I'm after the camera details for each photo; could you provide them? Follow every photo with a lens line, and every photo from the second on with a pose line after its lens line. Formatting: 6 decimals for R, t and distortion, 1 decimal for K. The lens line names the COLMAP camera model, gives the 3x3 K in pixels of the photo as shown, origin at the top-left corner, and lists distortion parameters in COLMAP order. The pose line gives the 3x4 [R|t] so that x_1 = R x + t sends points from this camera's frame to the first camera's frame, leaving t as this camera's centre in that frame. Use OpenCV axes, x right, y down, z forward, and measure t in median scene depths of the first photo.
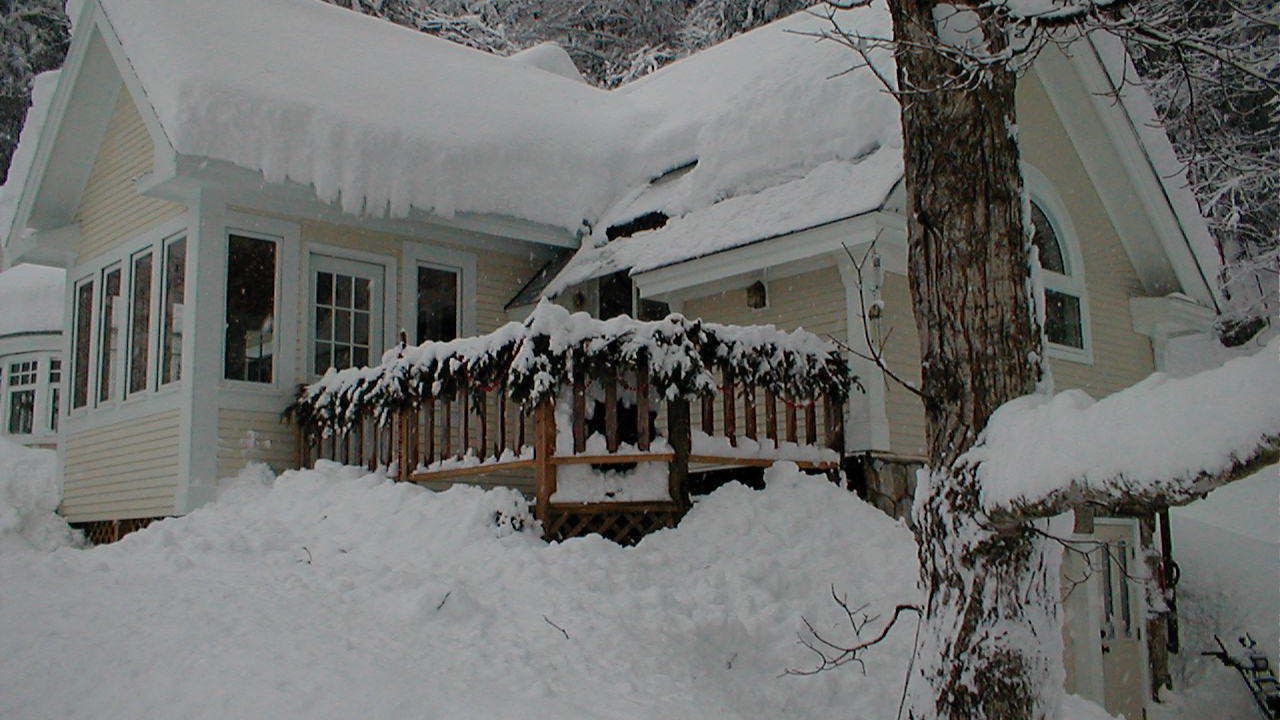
lens RADIAL K [[1340.4, 0, 640.0], [0, 1340.4, 360.0], [0, 0, 1]] dist [0.002157, 0.000236]
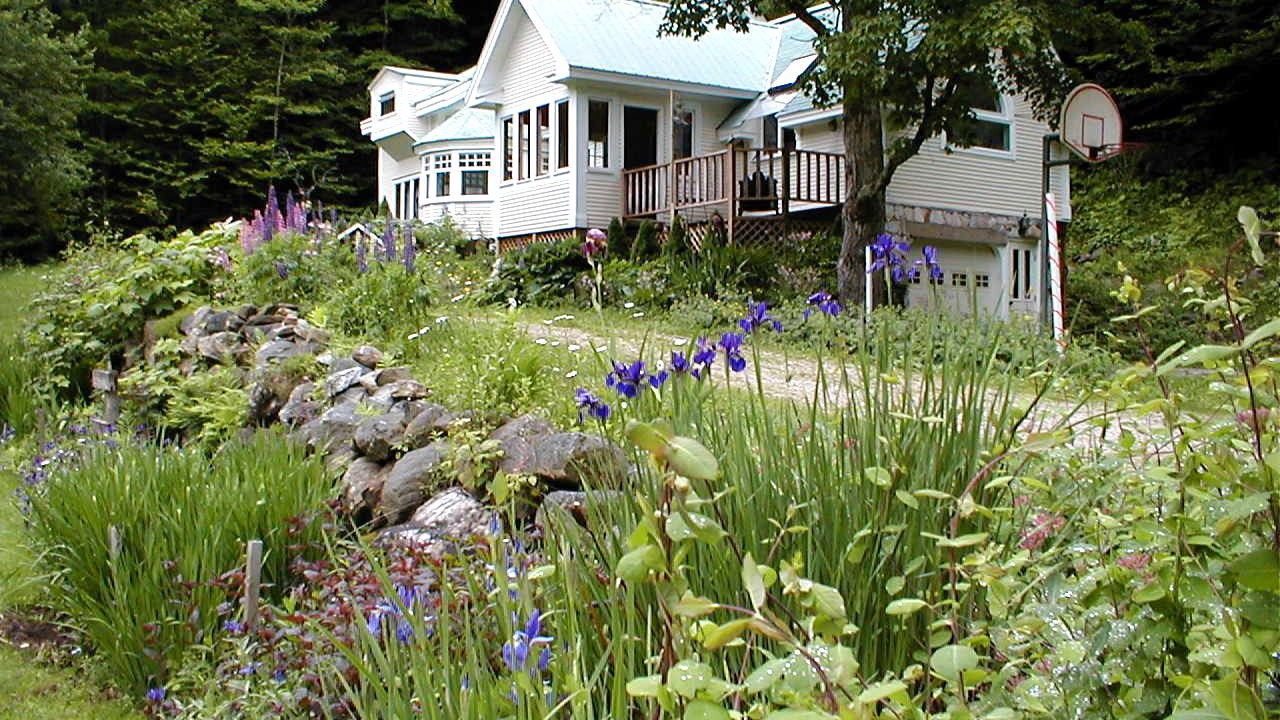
lens RADIAL K [[1340.4, 0, 640.0], [0, 1340.4, 360.0], [0, 0, 1]] dist [0.002157, 0.000236]
pose [[0.991072, 0.023368, -0.131261, 0.057621], [-0.002468, 0.987566, 0.157184, -0.015080], [0.133302, -0.155457, 0.978807, -1.023177]]
